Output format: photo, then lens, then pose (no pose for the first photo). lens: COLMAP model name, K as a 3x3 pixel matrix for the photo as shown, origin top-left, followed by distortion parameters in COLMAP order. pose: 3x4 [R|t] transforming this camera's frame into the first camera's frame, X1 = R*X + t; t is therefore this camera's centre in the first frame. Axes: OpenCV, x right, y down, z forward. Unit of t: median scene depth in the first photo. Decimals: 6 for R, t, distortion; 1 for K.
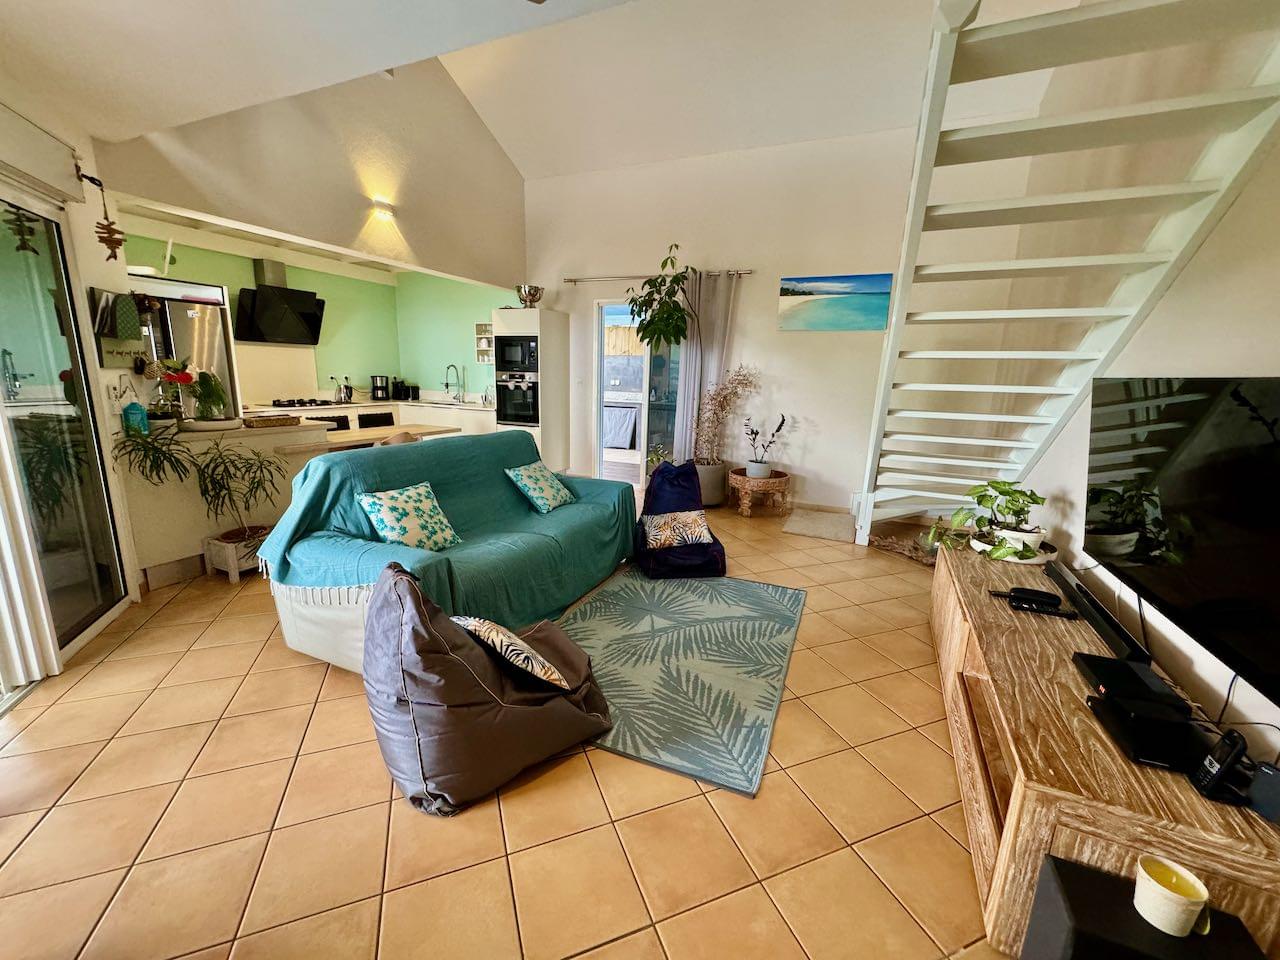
lens RADIAL K [[513.5, 0, 640.4], [0, 513.5, 481.5], [0, 0, 1]] dist [0.011644, 0.000201]
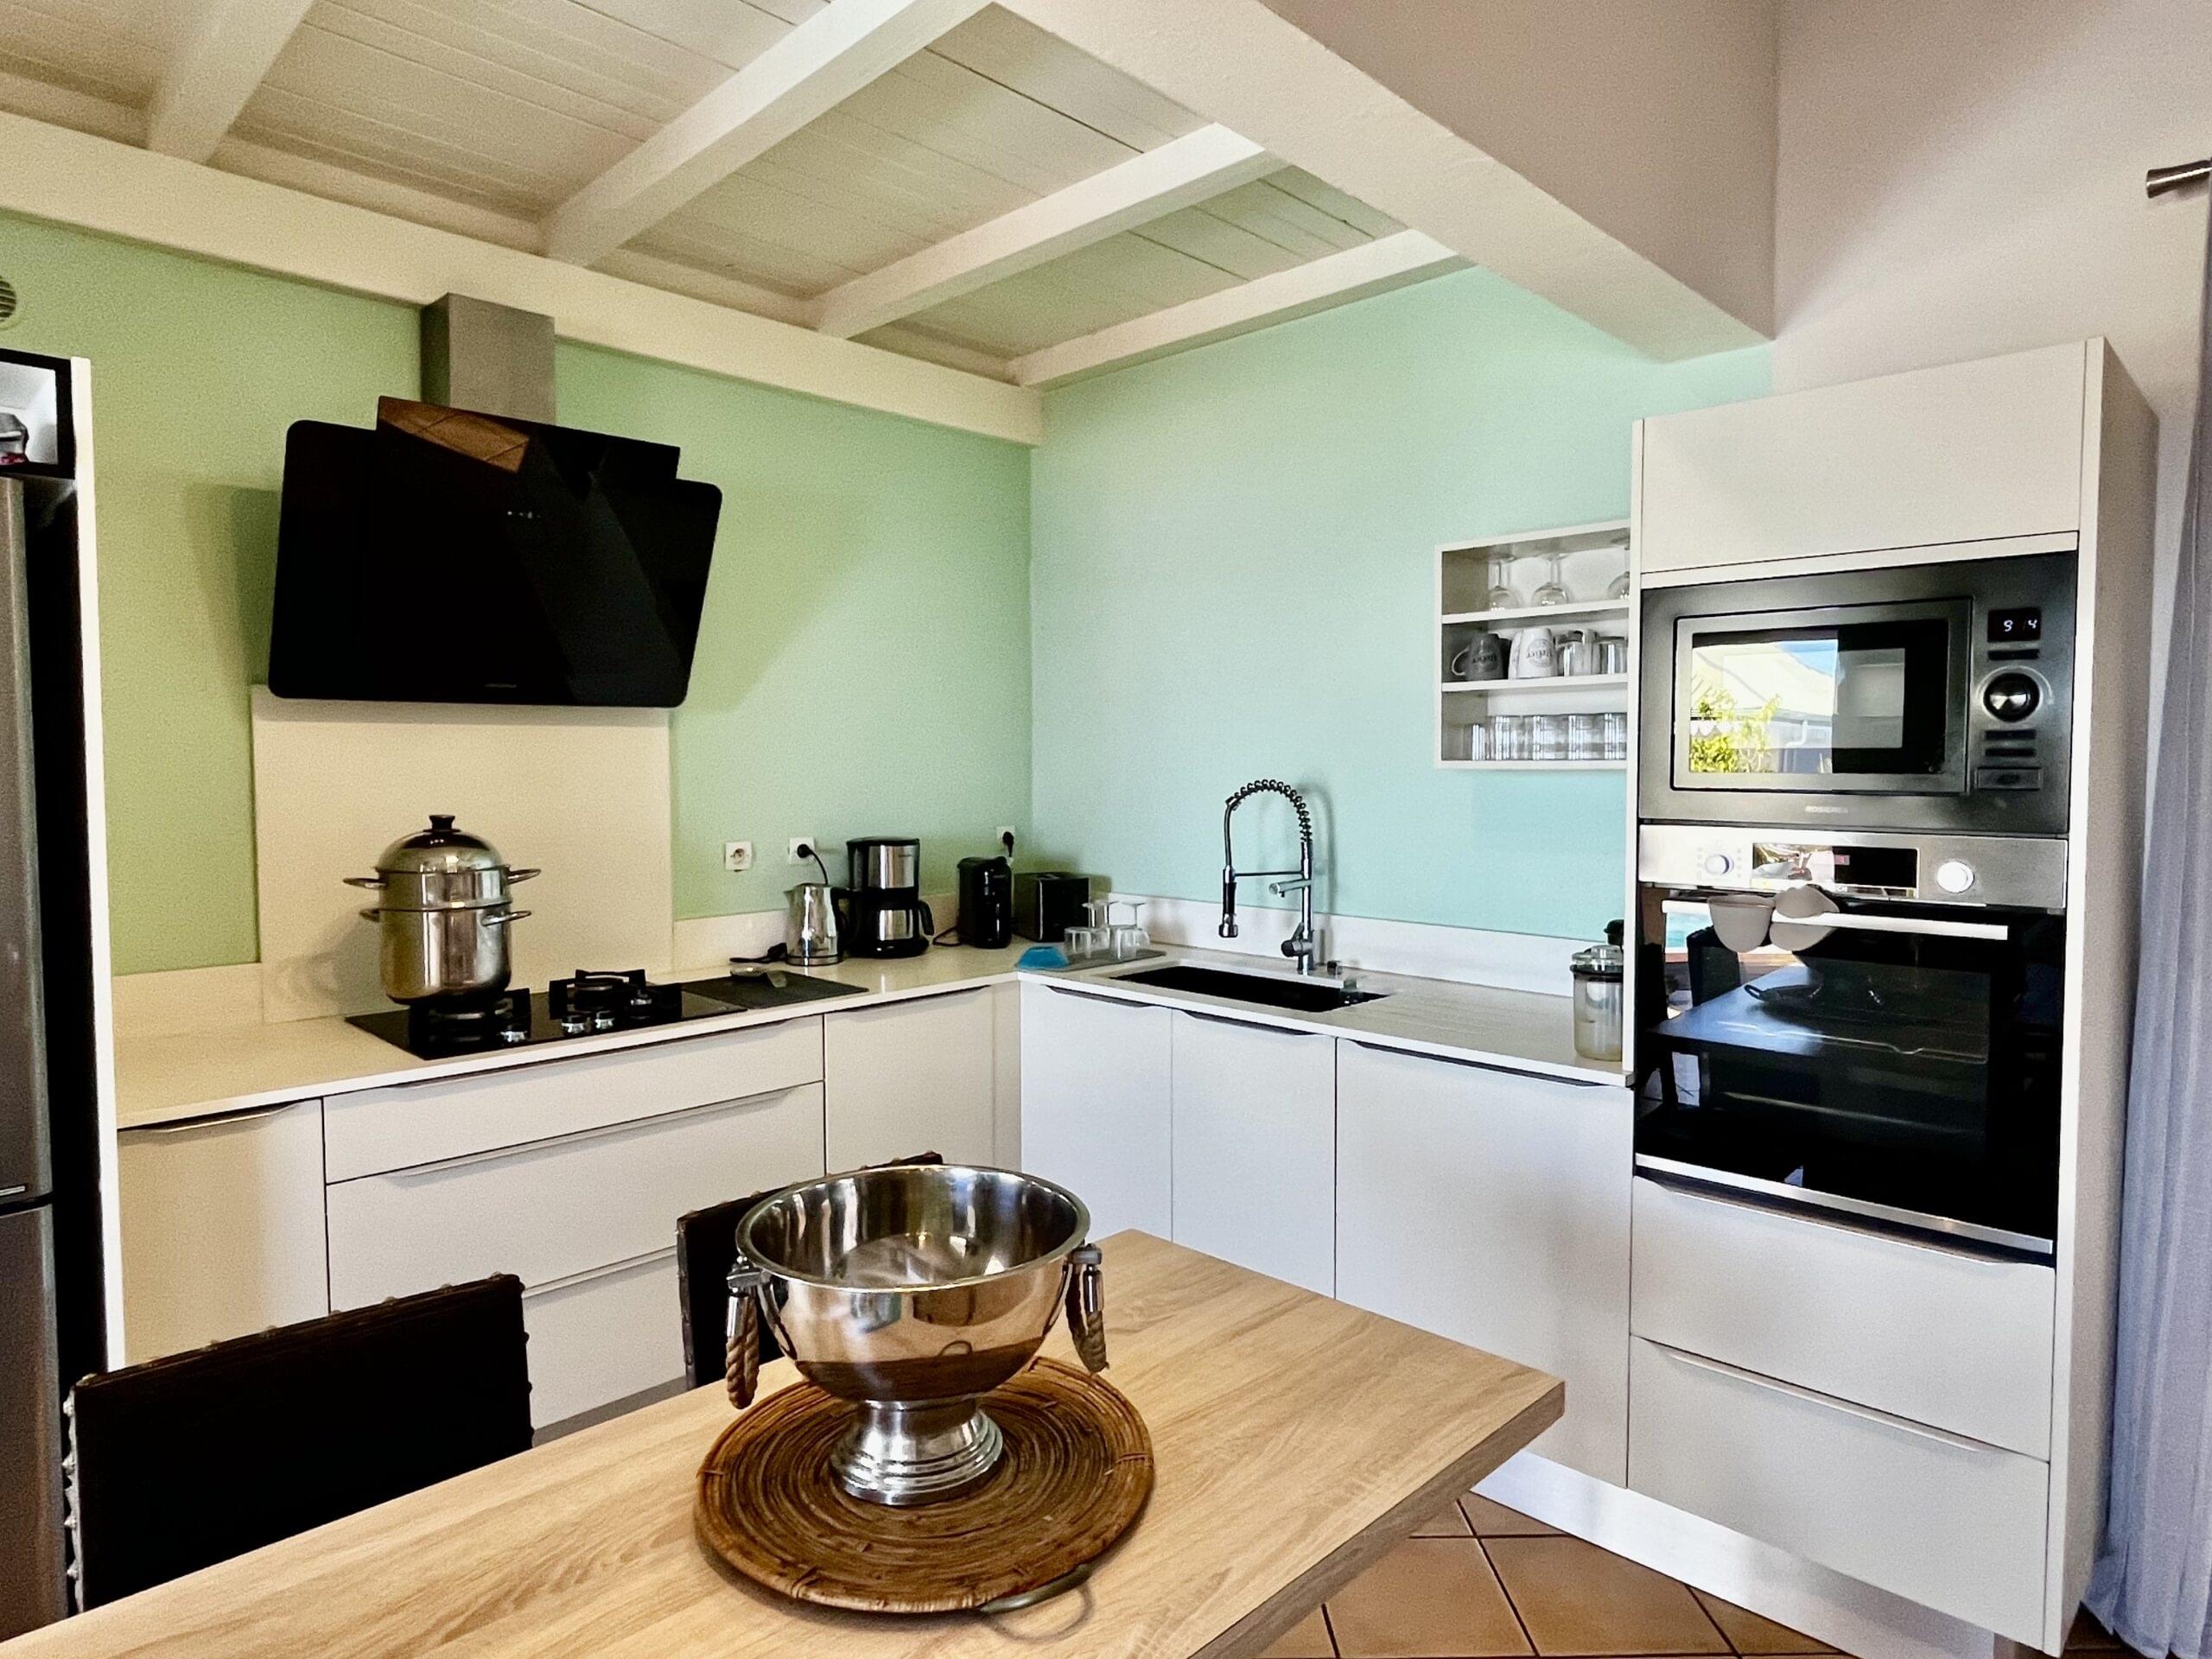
lens RADIAL K [[1307.9, 0, 1108.2], [0, 1307.9, 827.6], [0, 0, 1]] dist [0.003459, -0.000649]
pose [[0.937261, -0.009821, -0.348491, -0.294278], [-0.045002, 0.987832, -0.148872, -0.151263], [0.345713, 0.155215, 0.925414, 0.603989]]
